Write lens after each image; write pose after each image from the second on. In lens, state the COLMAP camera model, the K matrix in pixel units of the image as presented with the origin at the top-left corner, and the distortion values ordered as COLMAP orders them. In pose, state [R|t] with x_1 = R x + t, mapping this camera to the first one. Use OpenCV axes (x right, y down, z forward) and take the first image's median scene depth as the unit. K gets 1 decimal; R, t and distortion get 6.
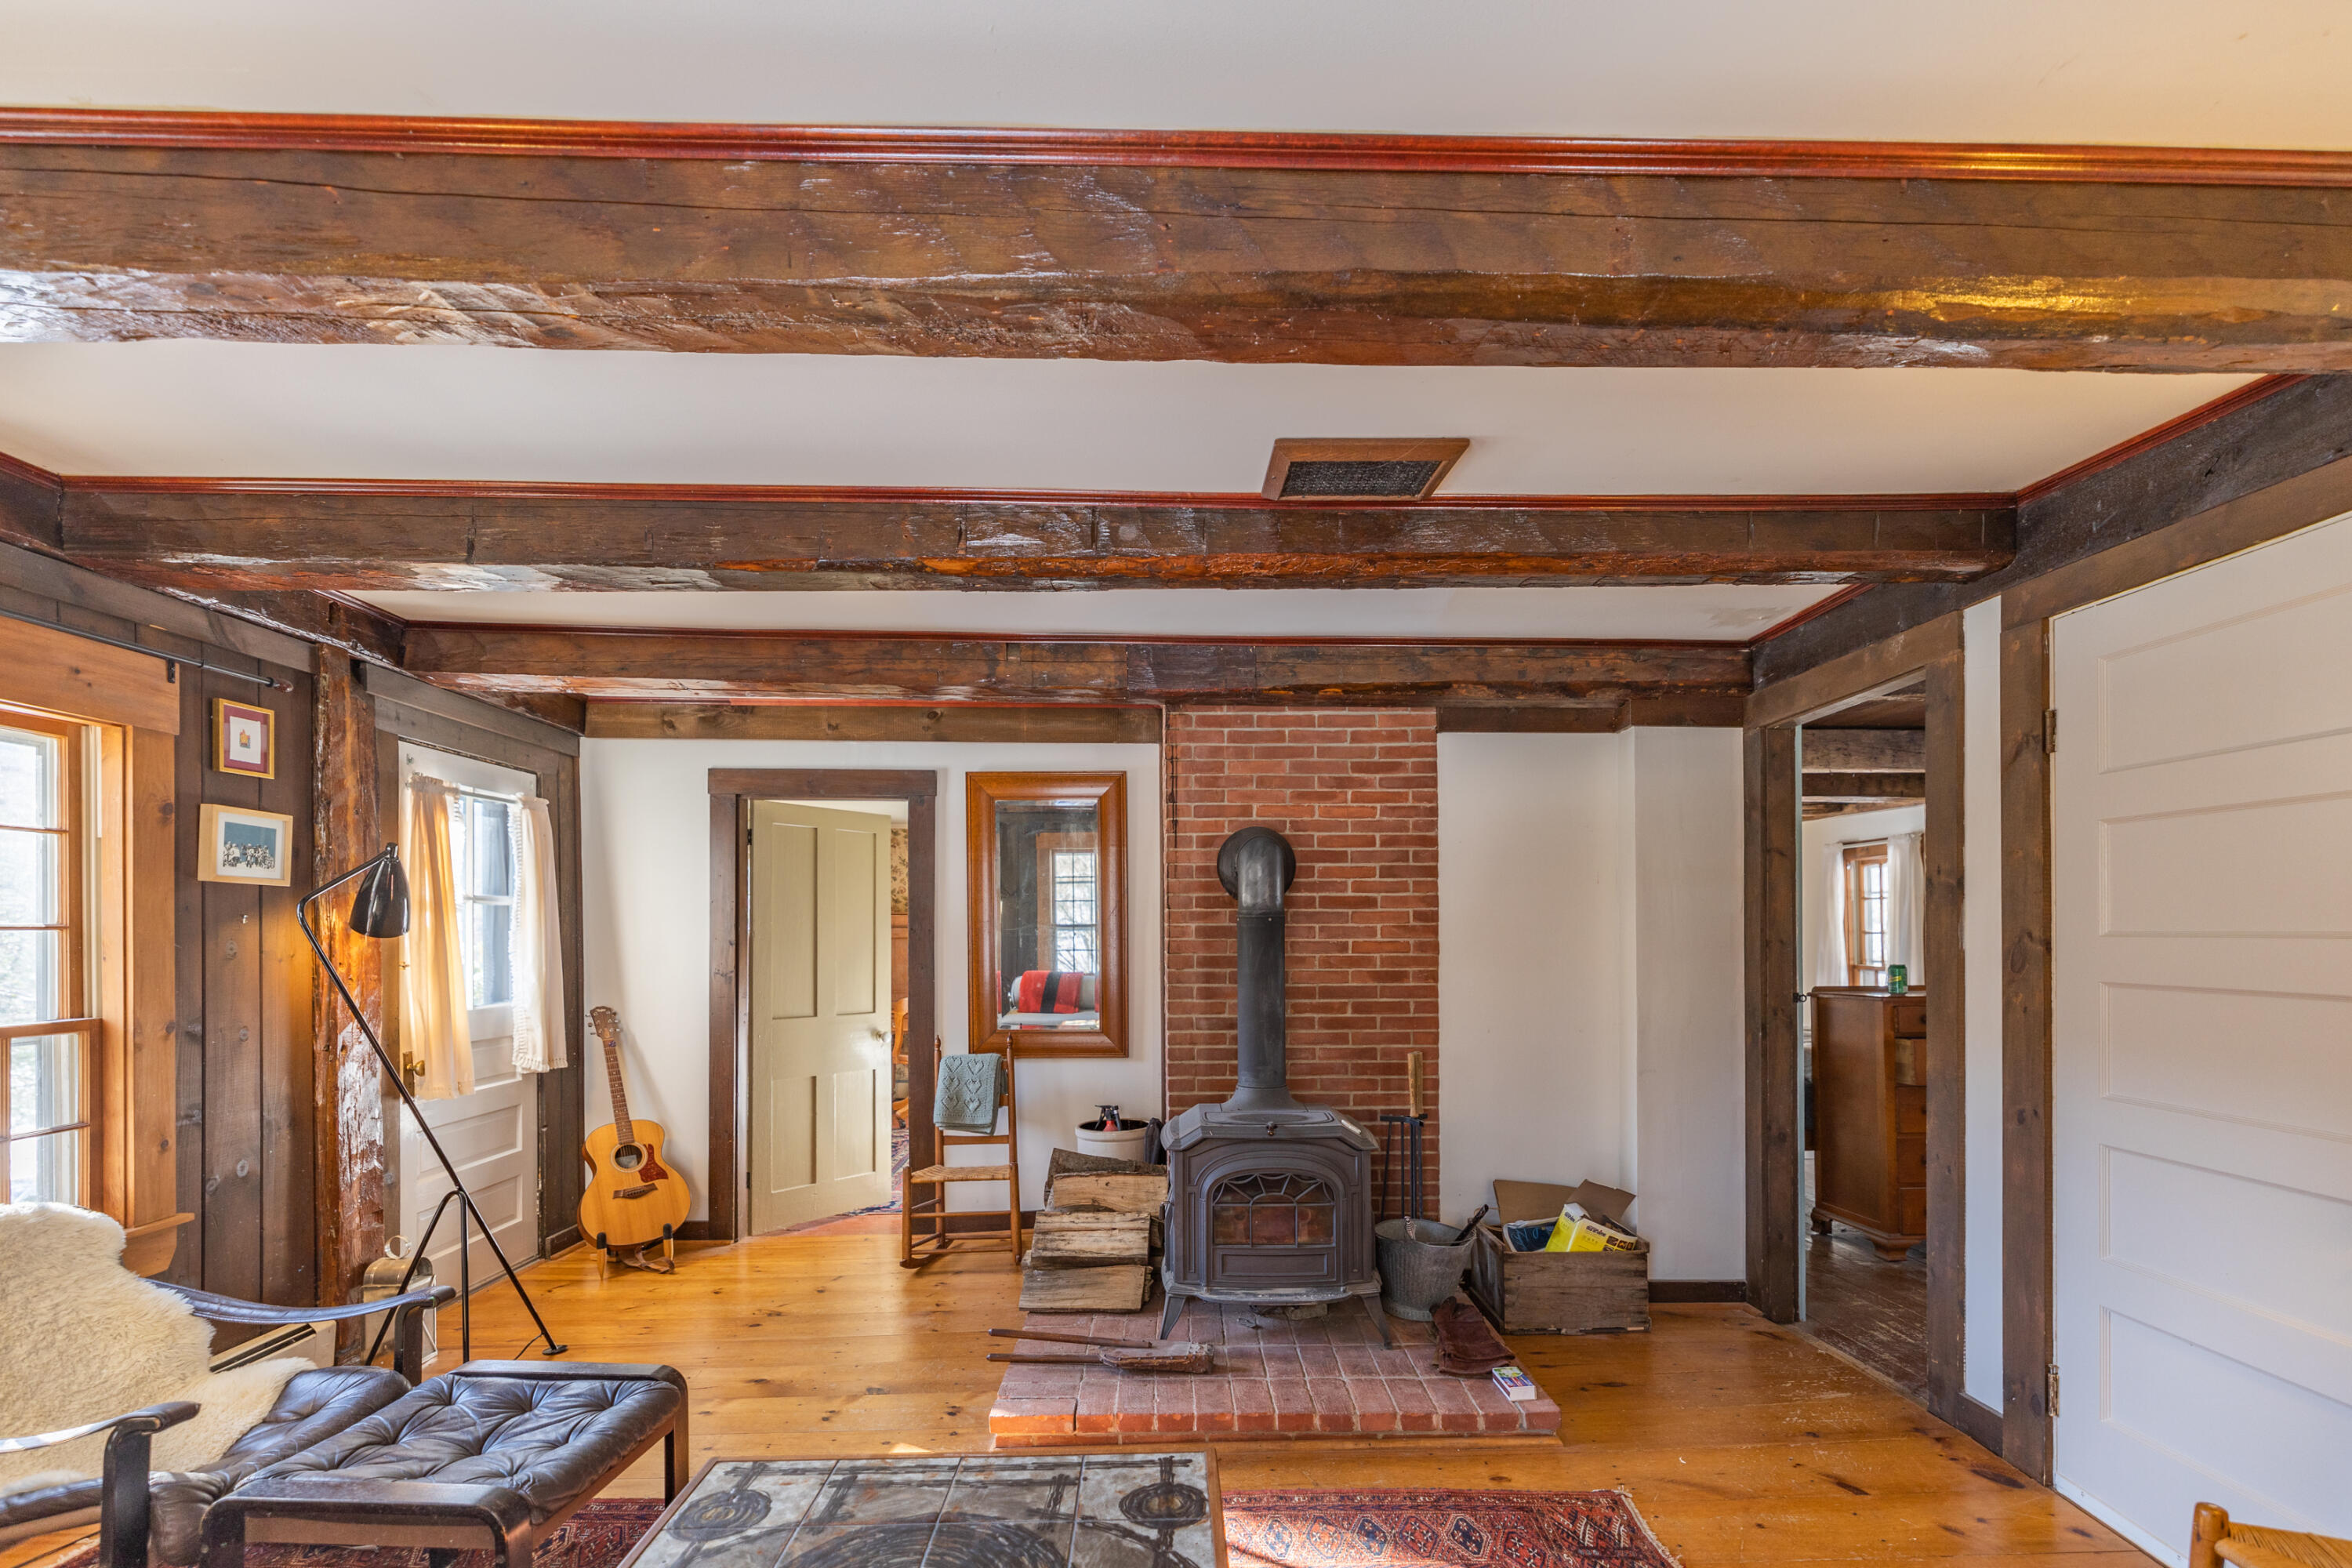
lens RADIAL K [[1053.3, 0, 1165.3], [0, 1053.3, 940.6], [0, 0, 1]] dist [0.001835, -0.000068]
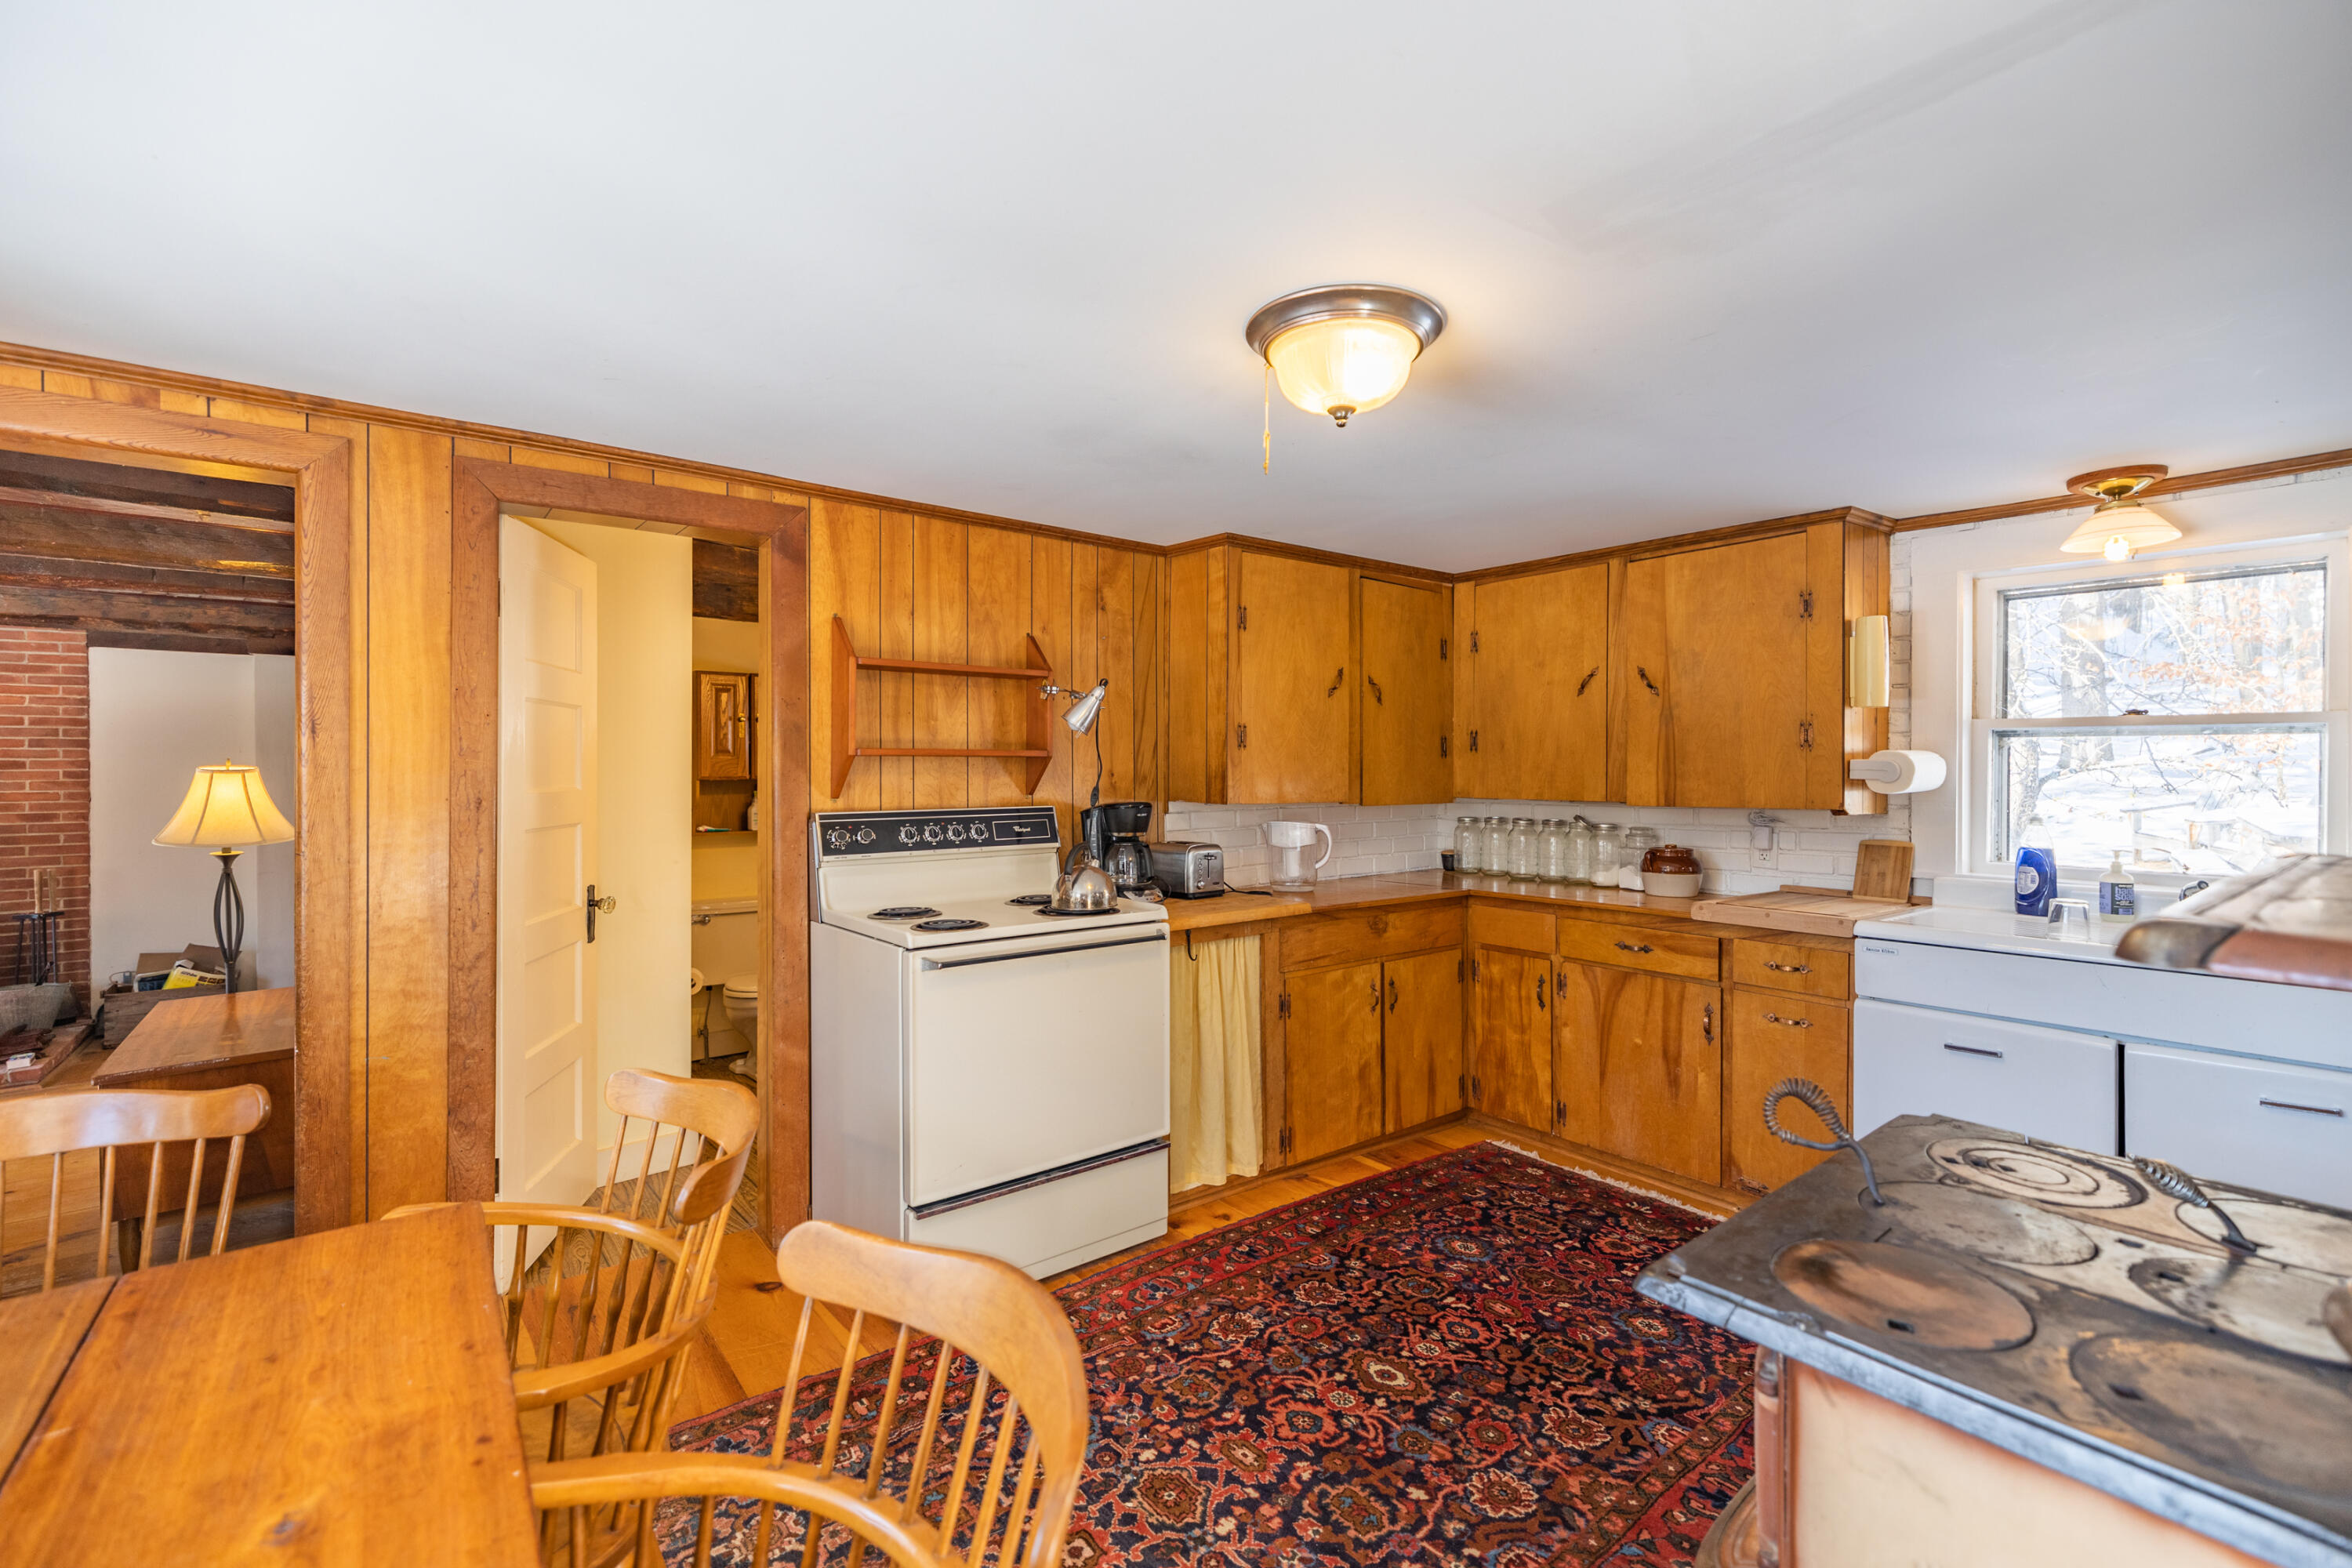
lens RADIAL K [[1033.5, 0, 1204.3], [0, 1033.5, 778.0], [0, 0, 1]] dist [-0.000513, 0.000235]
pose [[0.790471, -0.007464, 0.612455, 0.600213], [0.010323, 0.999946, -0.001136, -0.001217], [-0.612413, 0.007220, 0.790505, -1.050203]]
